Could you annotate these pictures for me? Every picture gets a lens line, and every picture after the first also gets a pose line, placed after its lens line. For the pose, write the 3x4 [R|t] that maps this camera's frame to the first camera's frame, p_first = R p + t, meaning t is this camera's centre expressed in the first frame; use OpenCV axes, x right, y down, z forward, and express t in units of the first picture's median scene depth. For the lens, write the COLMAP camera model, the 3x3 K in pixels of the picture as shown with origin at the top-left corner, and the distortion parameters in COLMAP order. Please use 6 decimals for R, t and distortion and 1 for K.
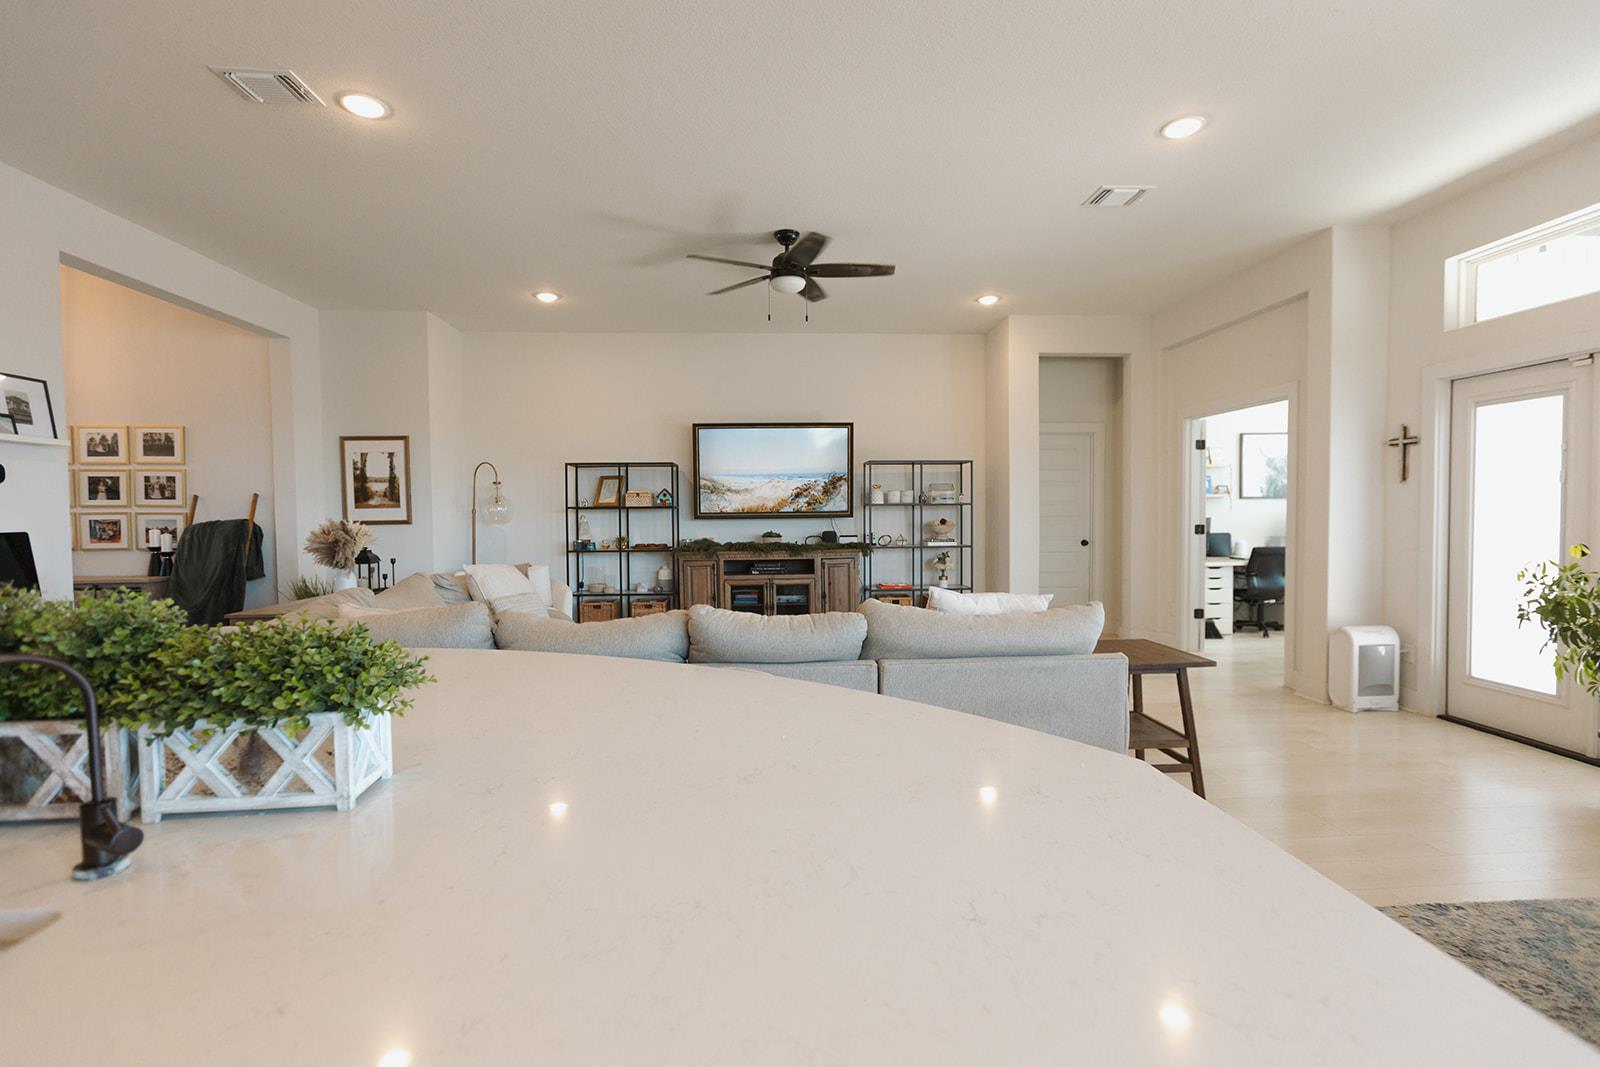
lens RADIAL K [[719.2, 0, 806.4], [0, 719.2, 534.6], [0, 0, 1]] dist [0.005066, -0.001734]
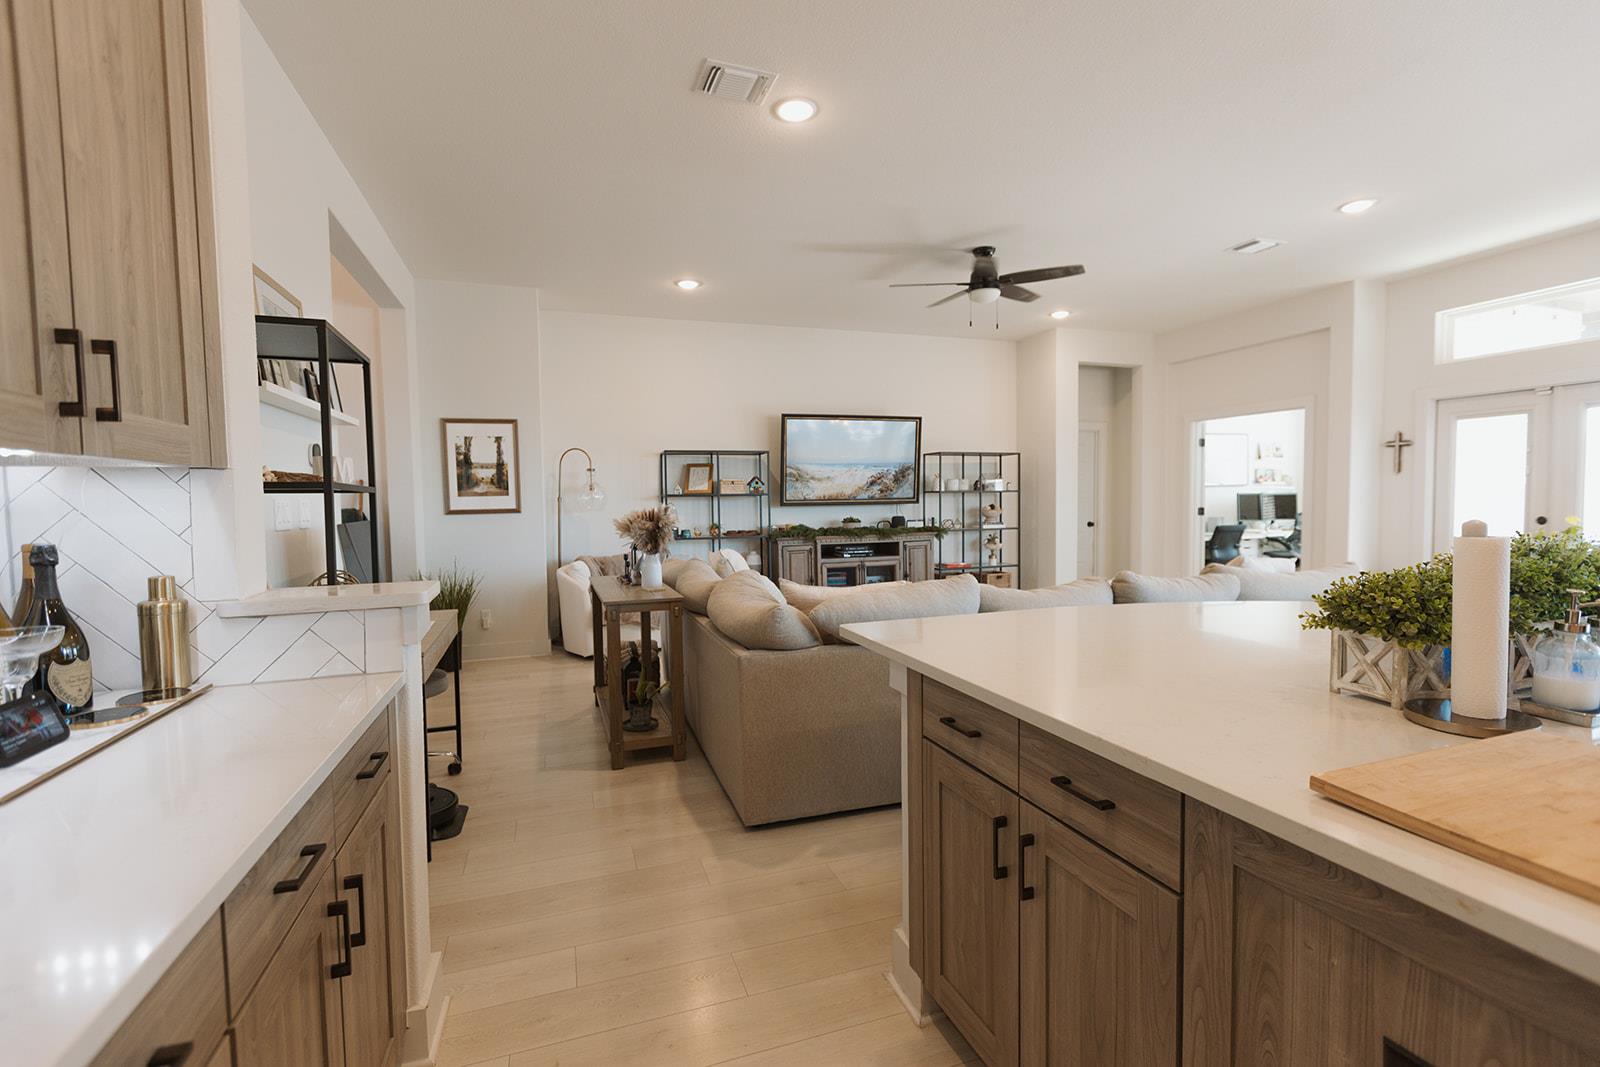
lens RADIAL K [[719.2, 0, 806.4], [0, 719.2, 534.6], [0, 0, 1]] dist [0.005066, -0.001734]
pose [[0.964516, -0.017060, 0.263474, -0.417230], [0.013397, 0.999787, 0.015692, 0.004134], [-0.263686, -0.011605, 0.964539, -0.012852]]
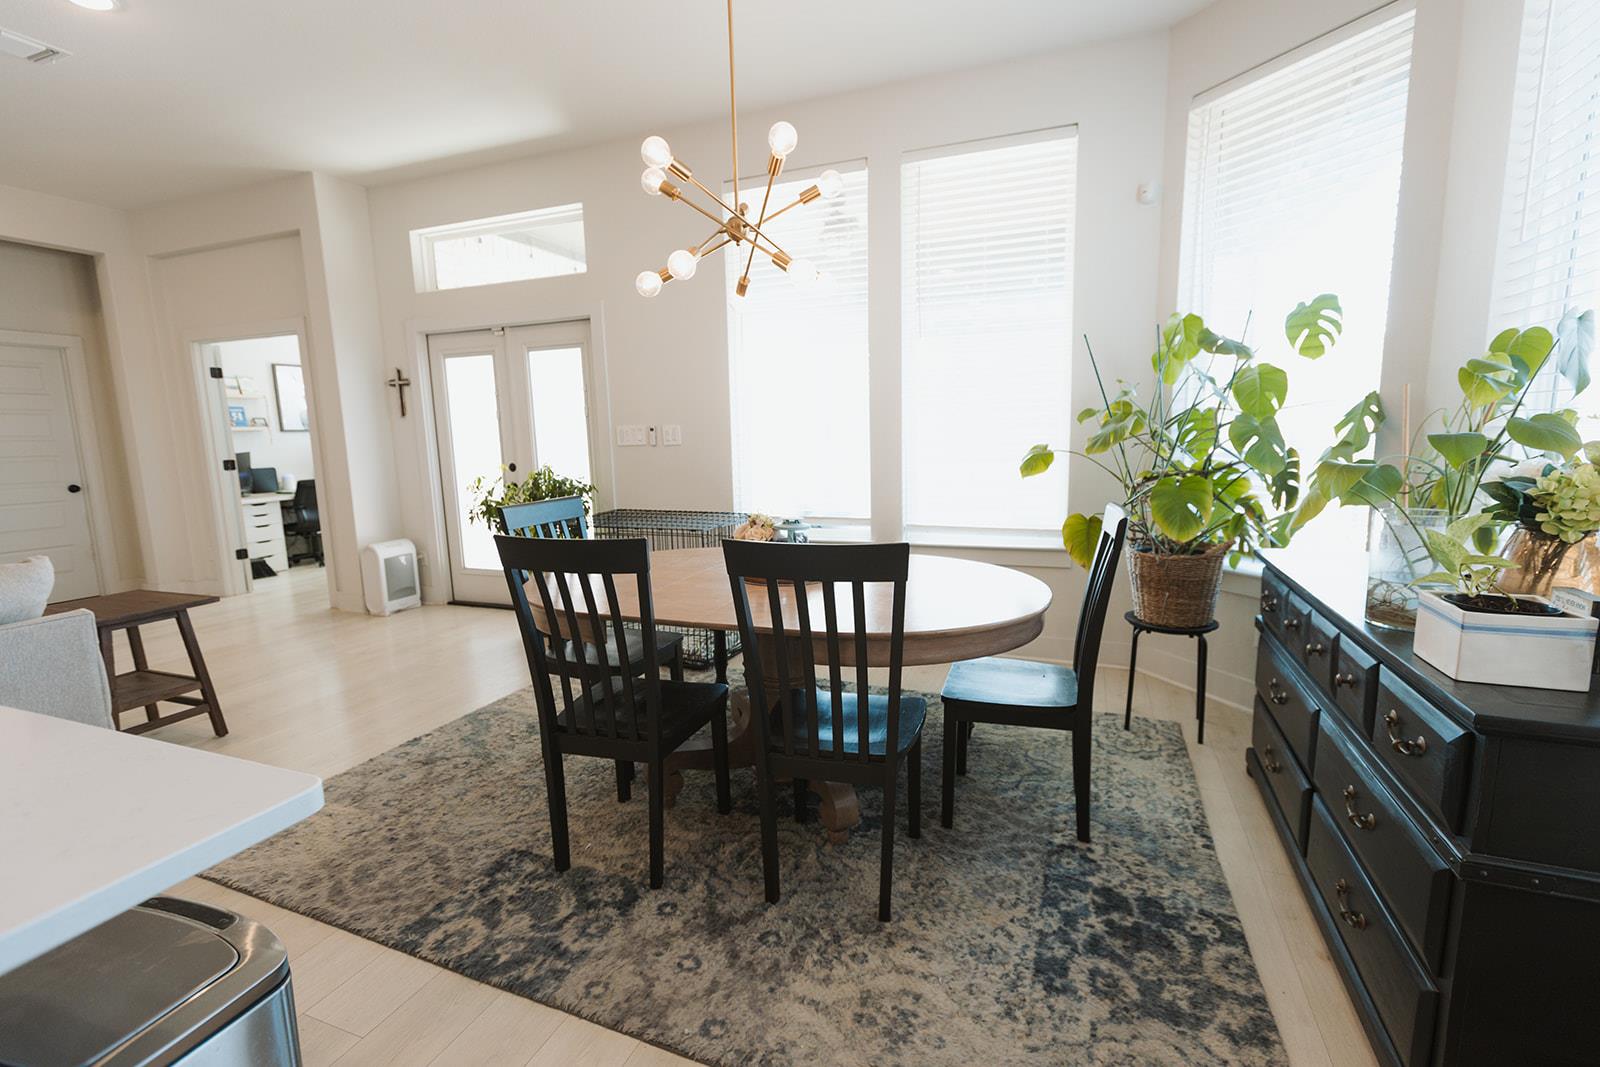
lens RADIAL K [[719.2, 0, 806.4], [0, 719.2, 534.6], [0, 0, 1]] dist [0.005066, -0.001734]
pose [[0.427514, -0.132849, 0.894194, 0.015702], [0.049419, 0.991098, 0.123619, 0.003457], [-0.902657, -0.008659, 0.430274, -0.078375]]
